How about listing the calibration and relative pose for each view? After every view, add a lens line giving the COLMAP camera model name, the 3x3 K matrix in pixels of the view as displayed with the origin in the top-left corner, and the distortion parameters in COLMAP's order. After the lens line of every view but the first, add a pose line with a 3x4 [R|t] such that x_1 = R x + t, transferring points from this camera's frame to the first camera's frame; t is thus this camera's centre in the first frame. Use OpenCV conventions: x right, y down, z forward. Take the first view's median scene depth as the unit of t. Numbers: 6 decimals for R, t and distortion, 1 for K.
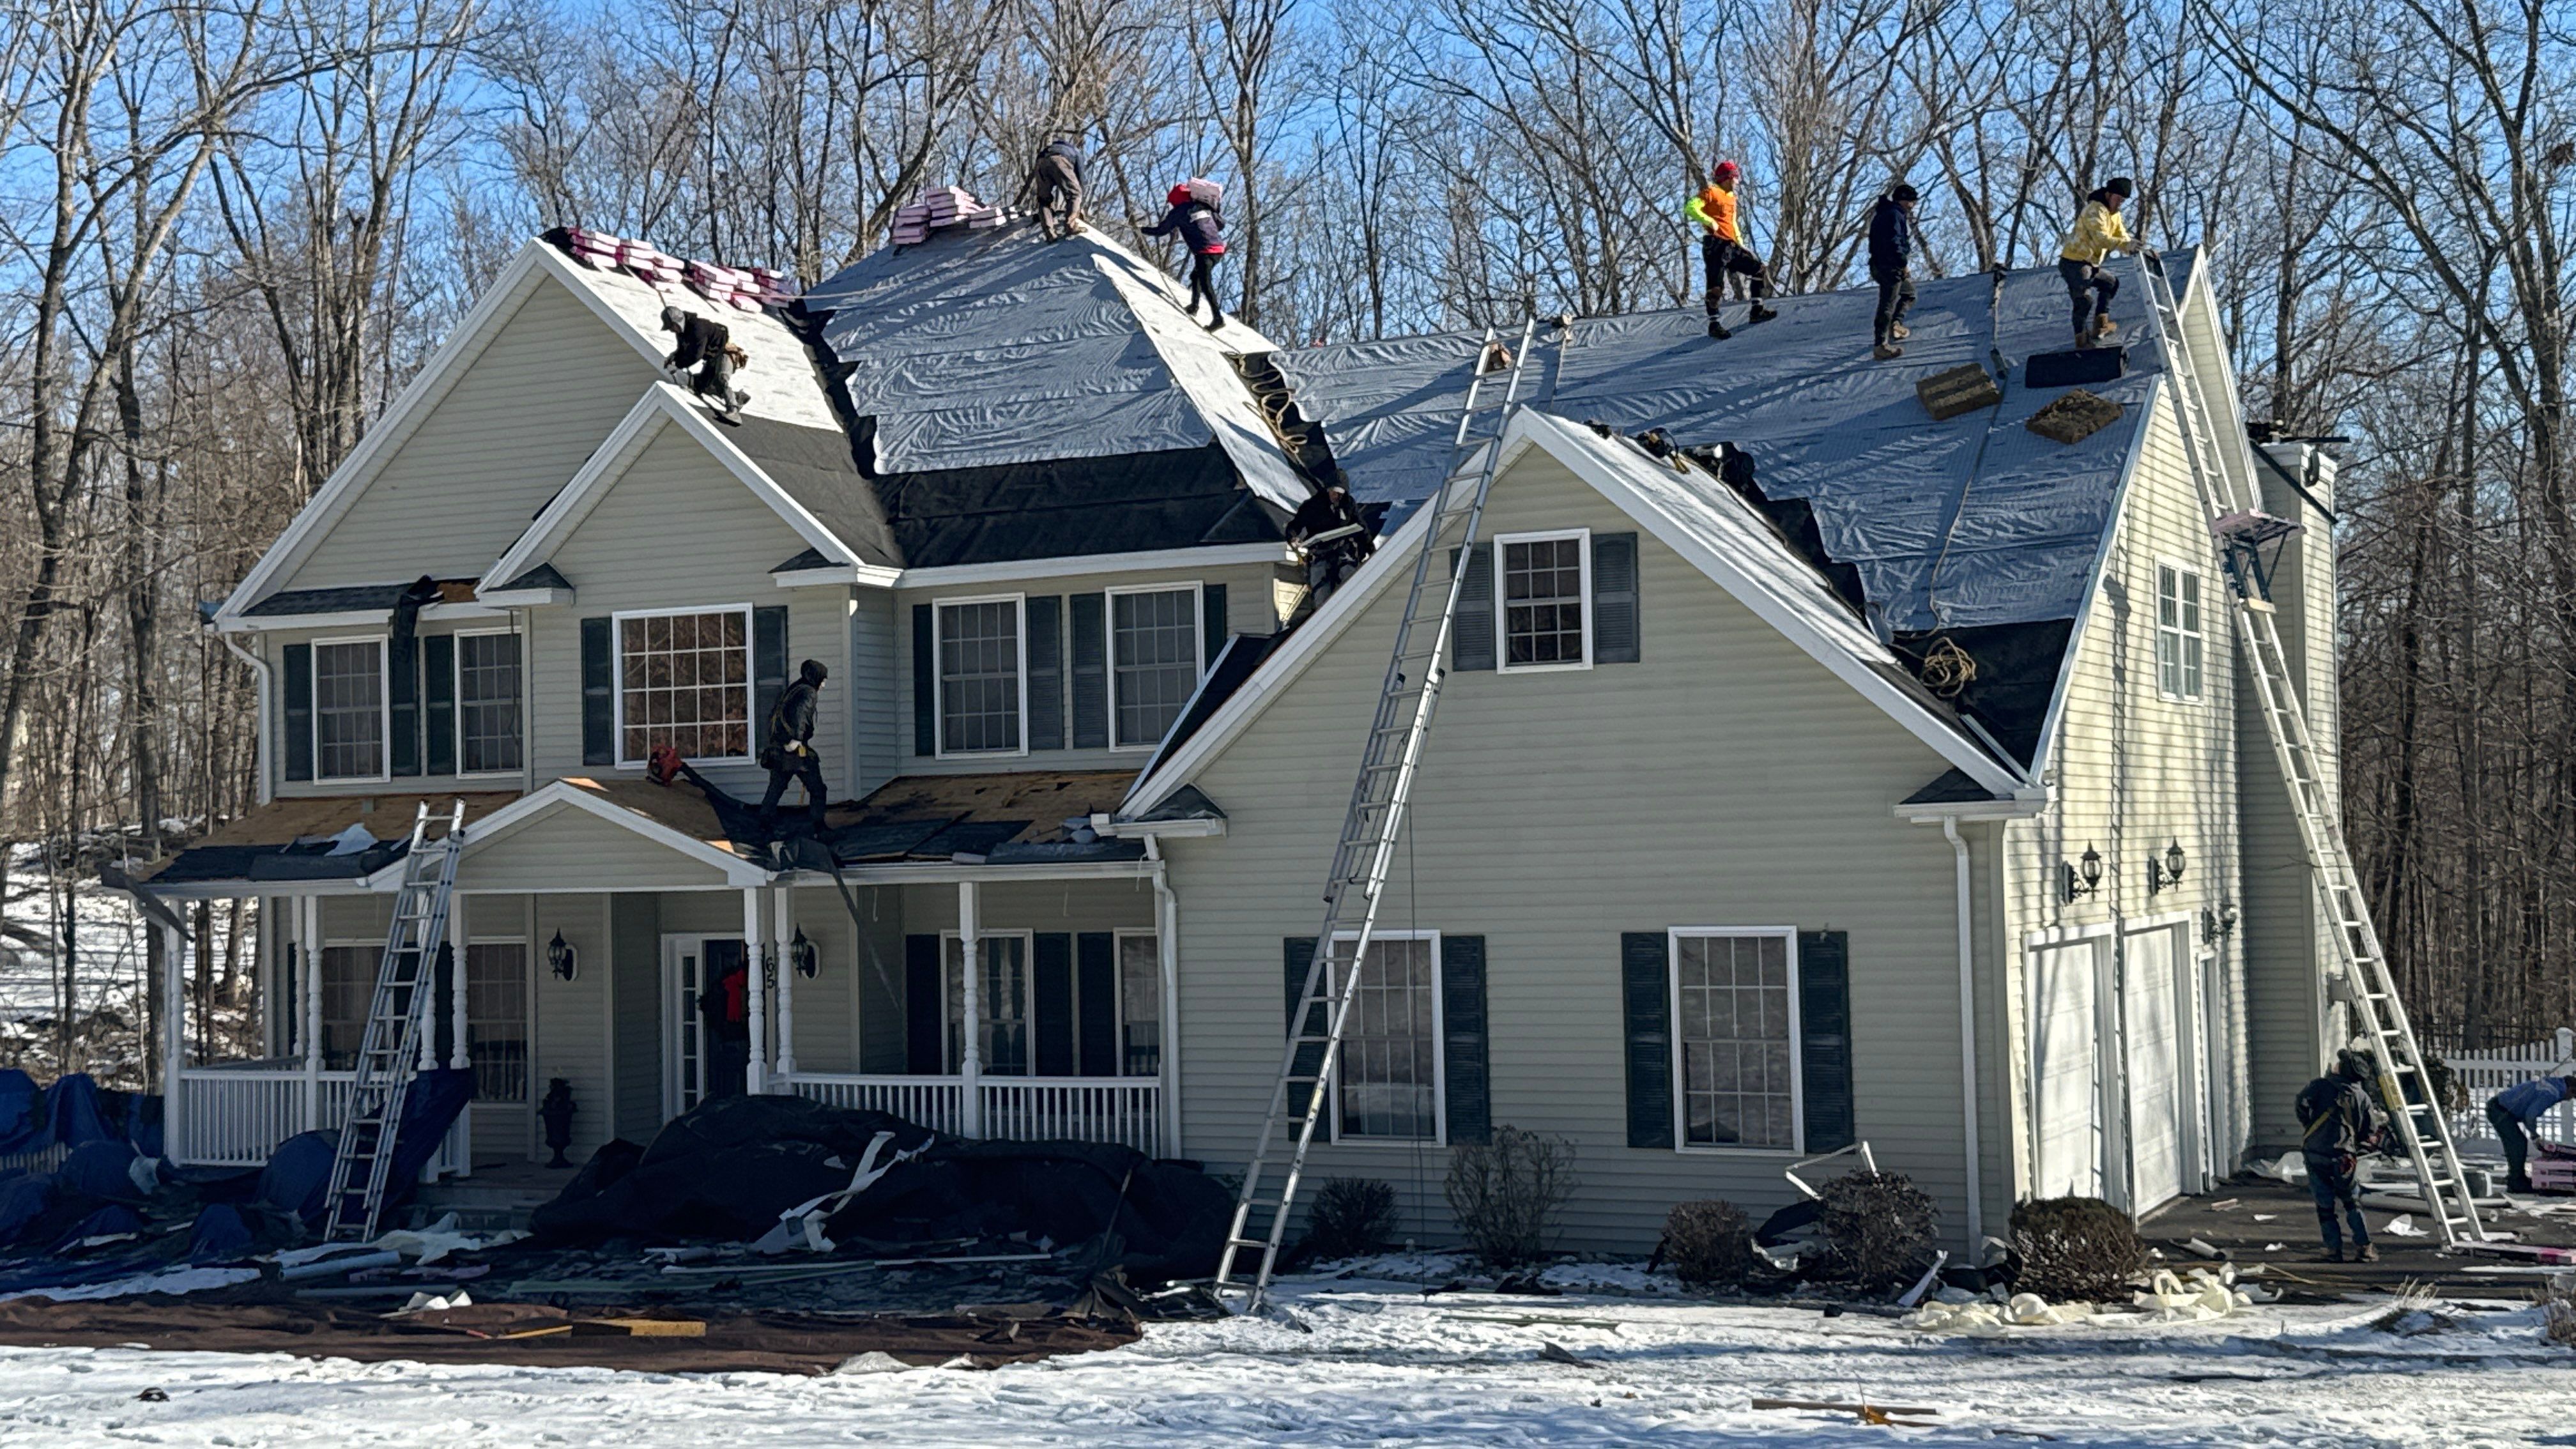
lens RADIAL K [[3080.2, 0, 1288.0], [0, 3080.2, 724.5], [0, 0, 1]] dist [0.132996, -0.010178]
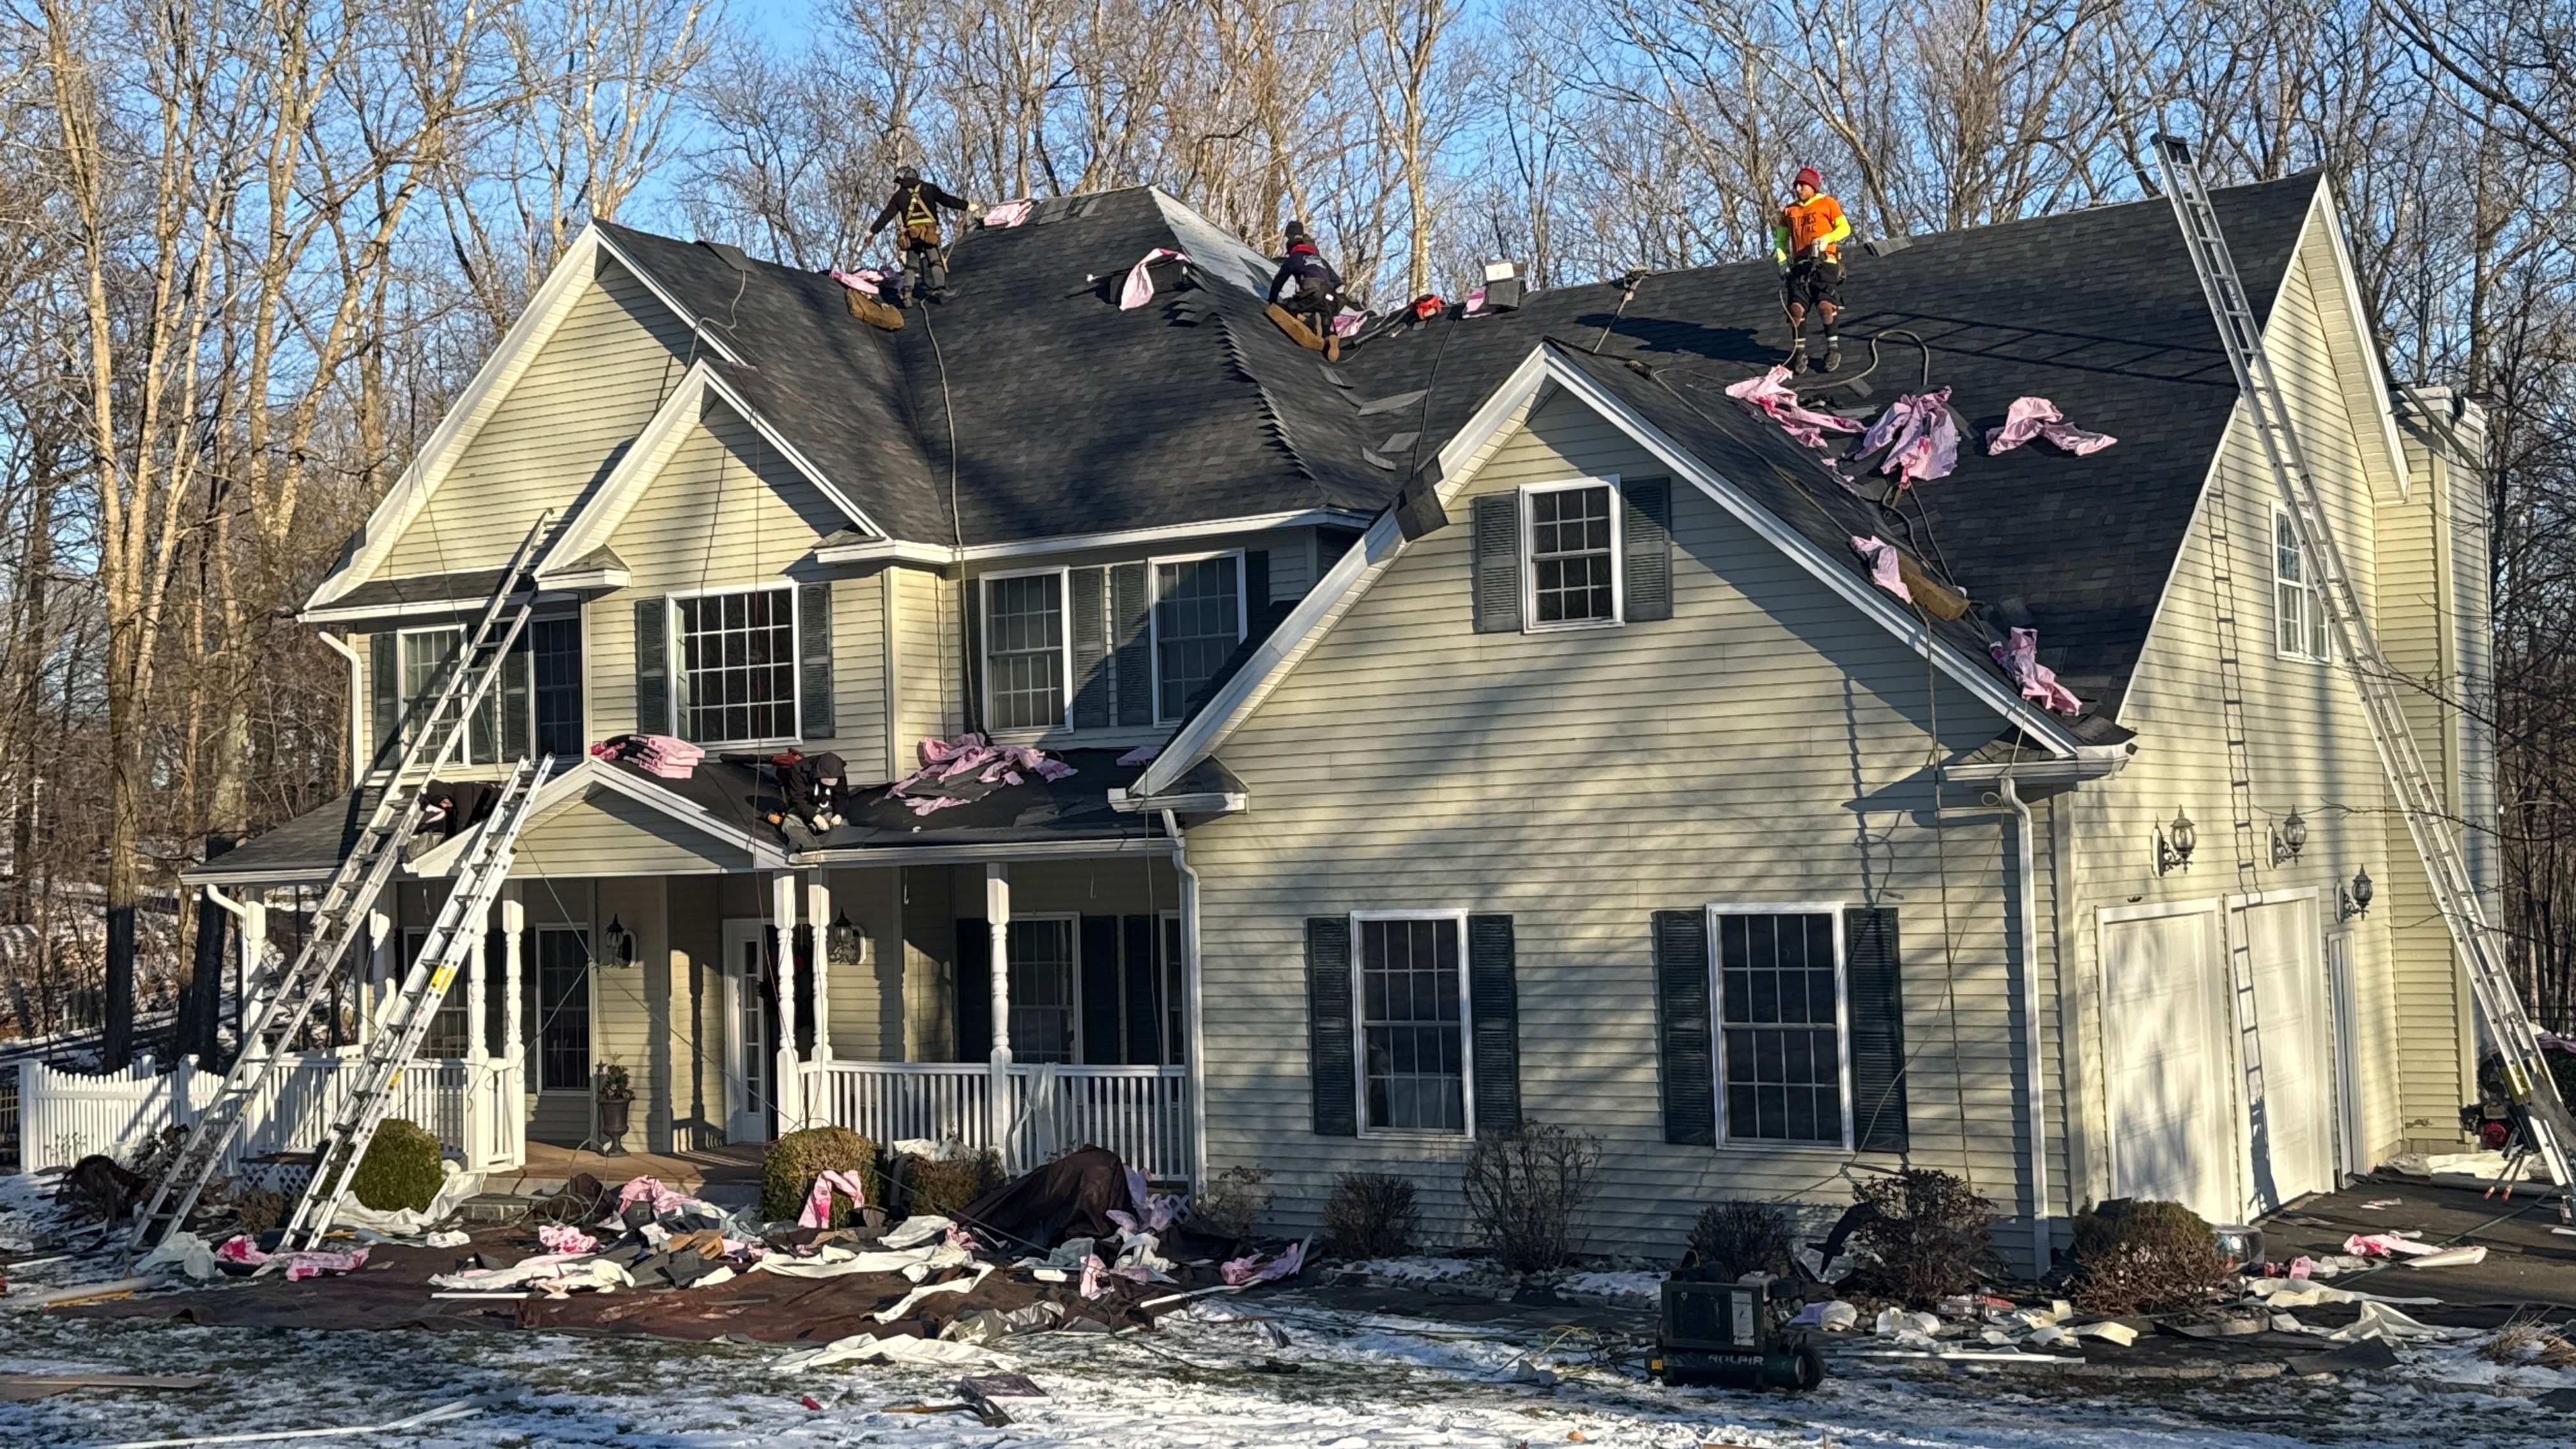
lens RADIAL K [[2853.5, 0, 1288.0], [0, 2853.5, 724.5], [0, 0, 1]] dist [0.188210, -0.346181]
pose [[0.995864, -0.009806, -0.090327, 0.063840], [0.009431, 0.999945, -0.004571, 0.012379], [0.090367, 0.003700, 0.995902, 0.113866]]
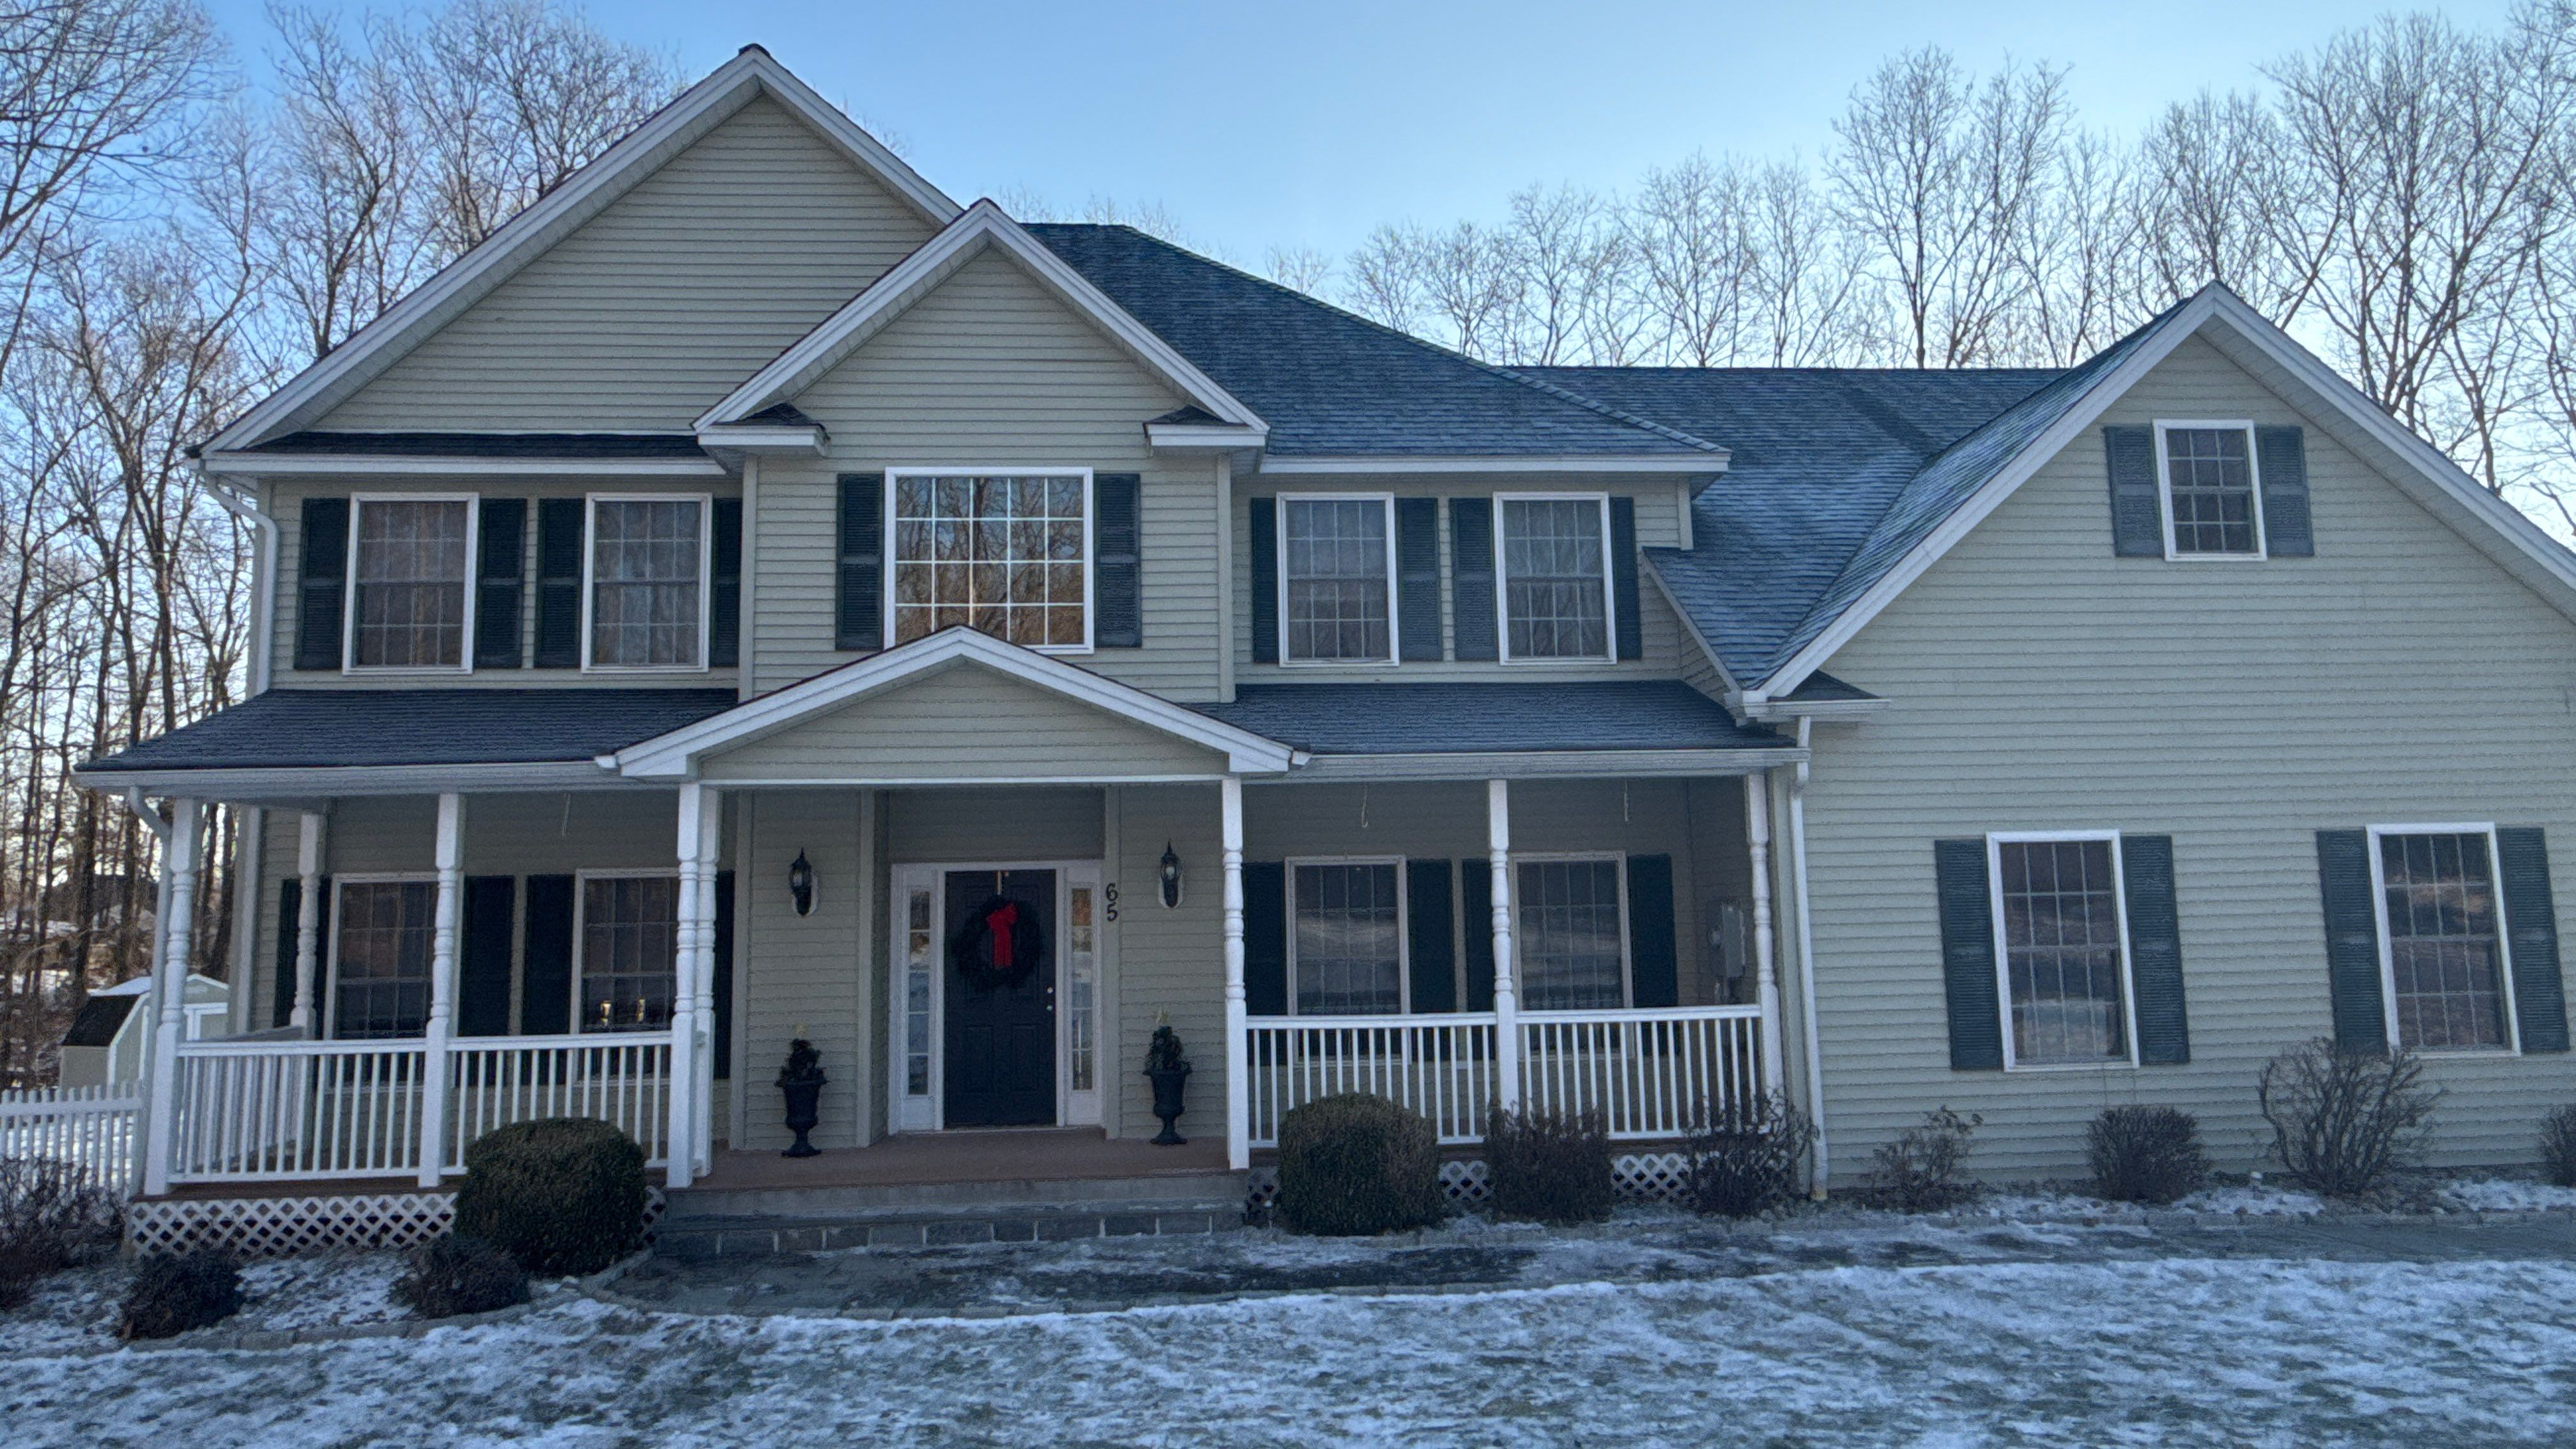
lens RADIAL K [[1575.7, 0, 1288.0], [0, 1575.7, 724.5], [0, 0, 1]] dist [-0.000561, -0.001337]
pose [[0.860381, 0.069950, 0.504828, -0.350006], [-0.020389, 0.994468, -0.103046, 0.076828], [-0.509243, 0.078365, 0.857047, 0.621072]]
